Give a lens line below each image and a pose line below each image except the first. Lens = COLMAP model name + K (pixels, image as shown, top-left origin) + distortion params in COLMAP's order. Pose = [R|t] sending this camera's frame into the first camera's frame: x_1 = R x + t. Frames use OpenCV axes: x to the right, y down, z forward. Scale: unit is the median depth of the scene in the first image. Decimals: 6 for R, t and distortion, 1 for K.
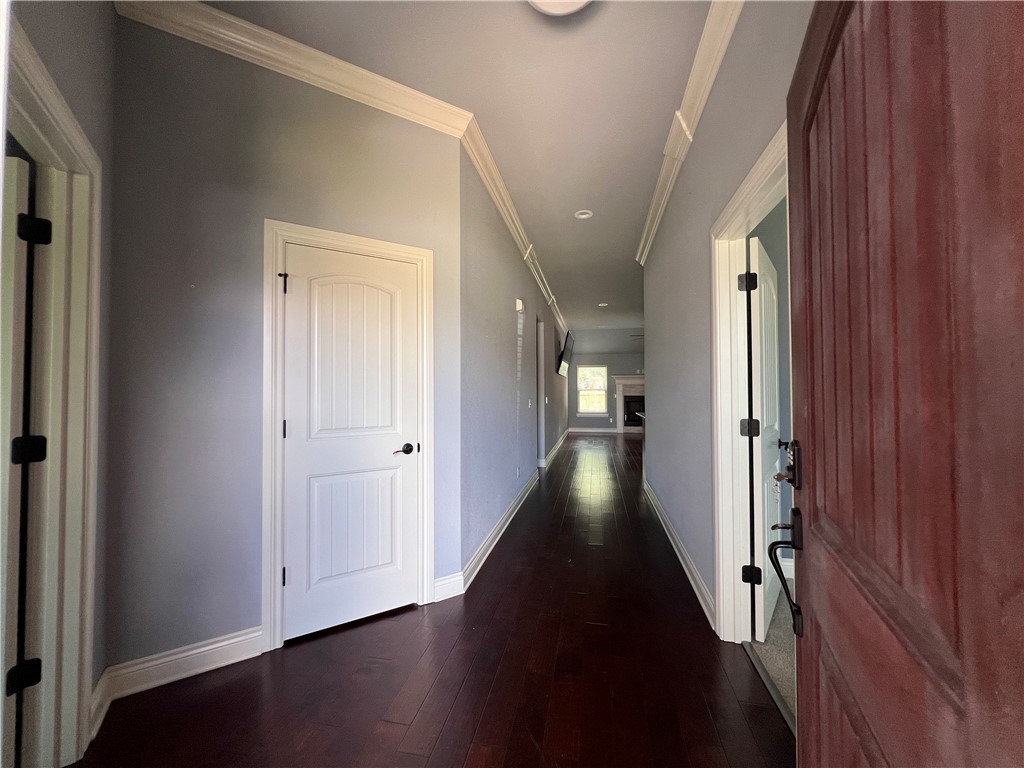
lens RADIAL K [[413.9, 0, 512.0], [0, 413.9, 384.0], [0, 0, 1]] dist [-0.000138, 0.000019]
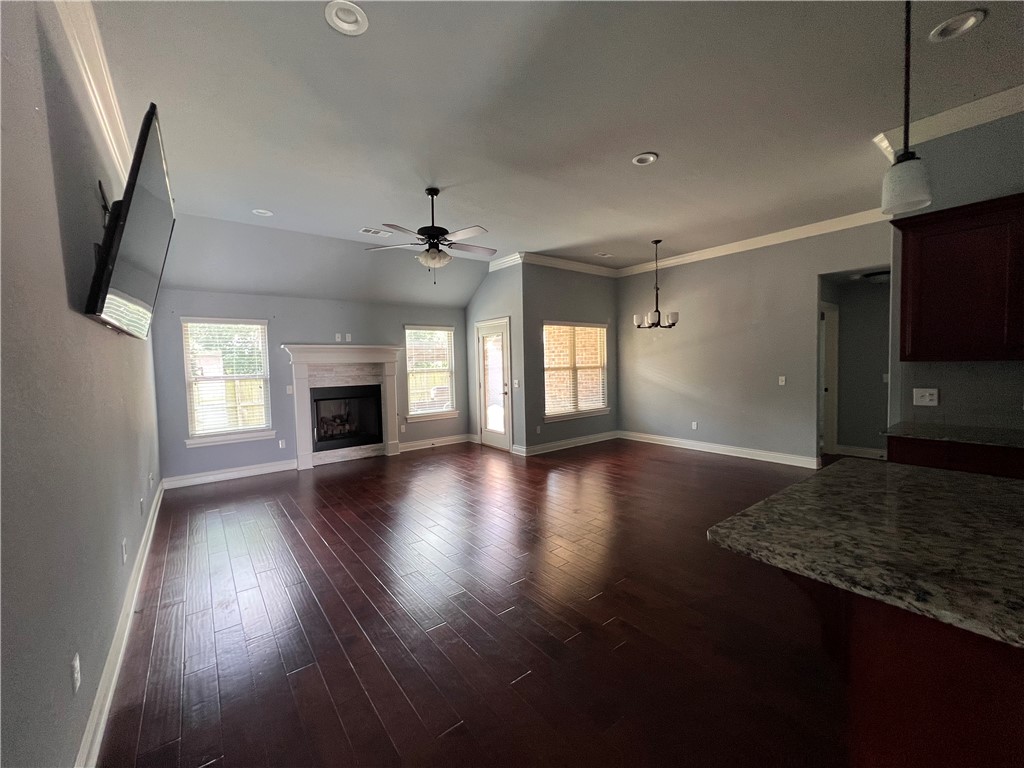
lens RADIAL K [[413.9, 0, 512.0], [0, 413.9, 384.0], [0, 0, 1]] dist [-0.000138, 0.000019]
pose [[0.657797, -0.053340, 0.751304, 0.067740], [0.016013, 0.998254, 0.056852, 0.000210], [-0.753025, -0.025367, 0.657503, 0.516444]]
